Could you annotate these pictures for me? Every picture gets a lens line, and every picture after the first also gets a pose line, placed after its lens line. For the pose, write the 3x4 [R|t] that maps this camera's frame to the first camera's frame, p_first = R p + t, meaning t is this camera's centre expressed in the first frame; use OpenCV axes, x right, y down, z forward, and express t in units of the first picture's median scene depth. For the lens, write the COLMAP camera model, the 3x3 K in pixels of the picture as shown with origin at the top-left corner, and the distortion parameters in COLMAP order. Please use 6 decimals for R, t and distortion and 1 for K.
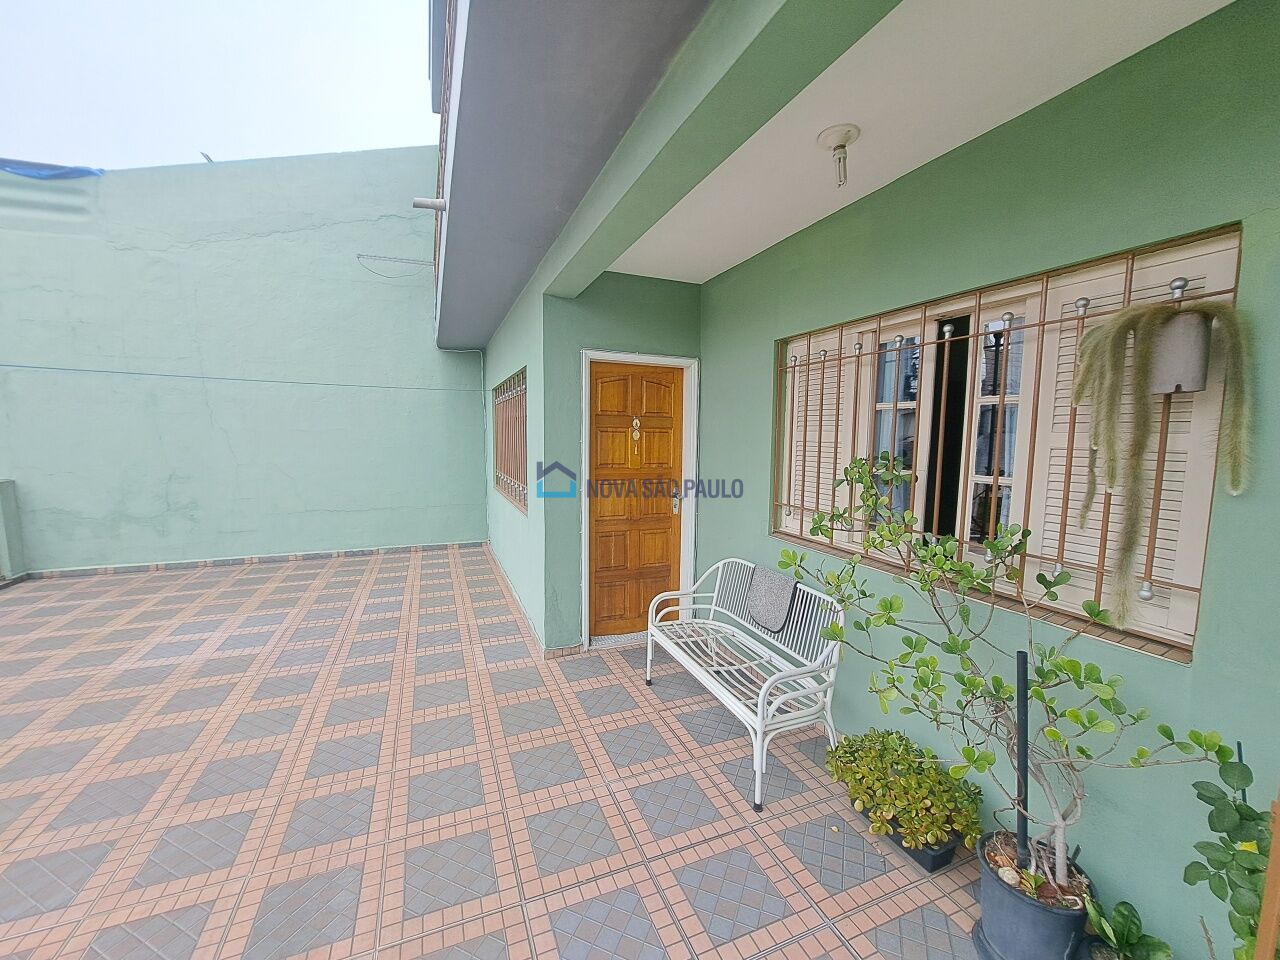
lens RADIAL K [[517.8, 0, 634.1], [0, 517.8, 482.2], [0, 0, 1]] dist [-0.001895, -0.006668]
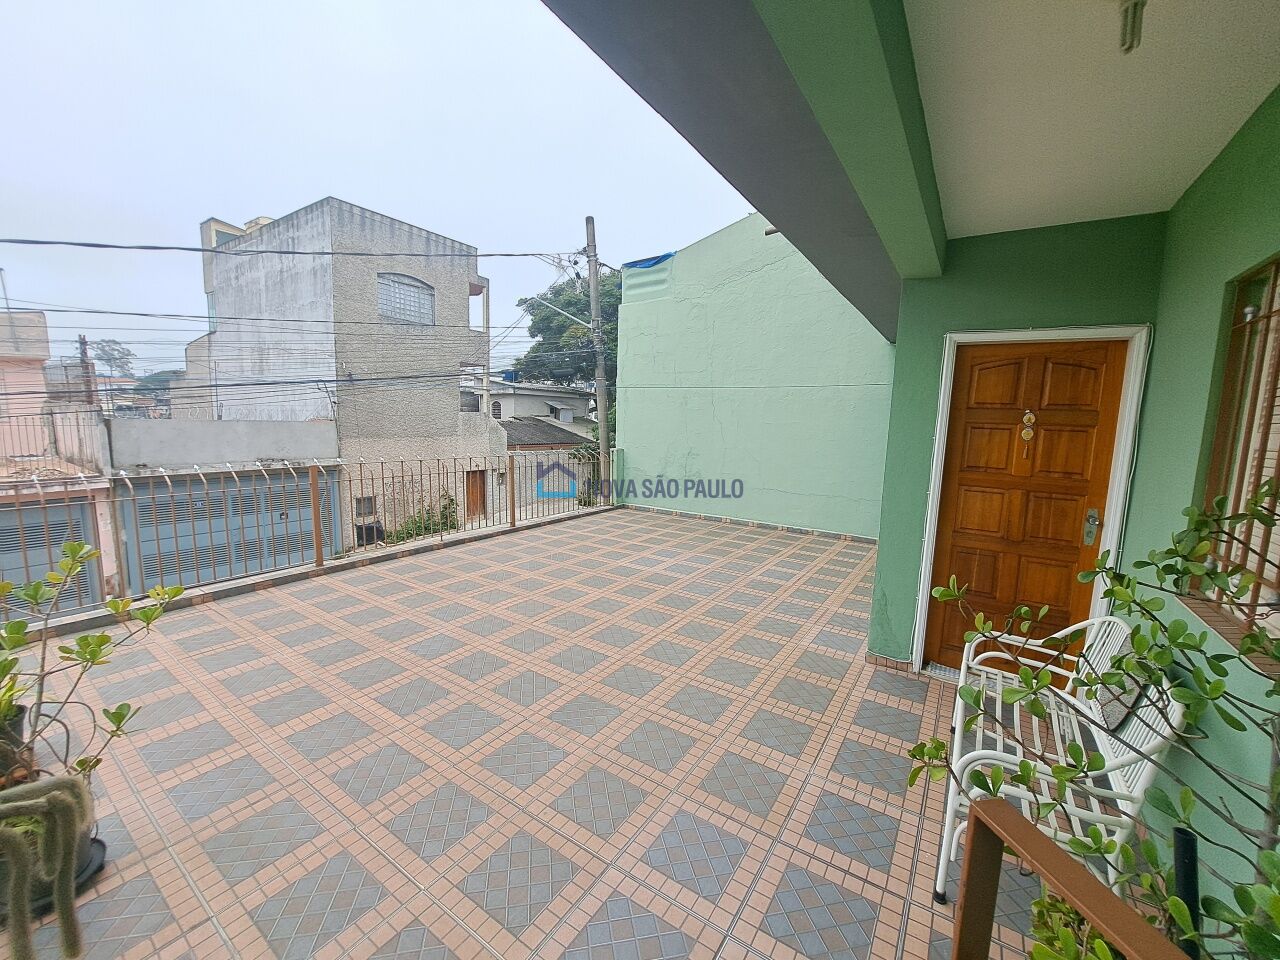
lens RADIAL K [[517.8, 0, 634.1], [0, 517.8, 482.2], [0, 0, 1]] dist [-0.001895, -0.006668]
pose [[0.550894, 0.107575, -0.827613, 0.330655], [-0.103411, 0.992814, 0.060214, -0.003459], [0.828144, 0.052413, 0.558060, 0.077456]]
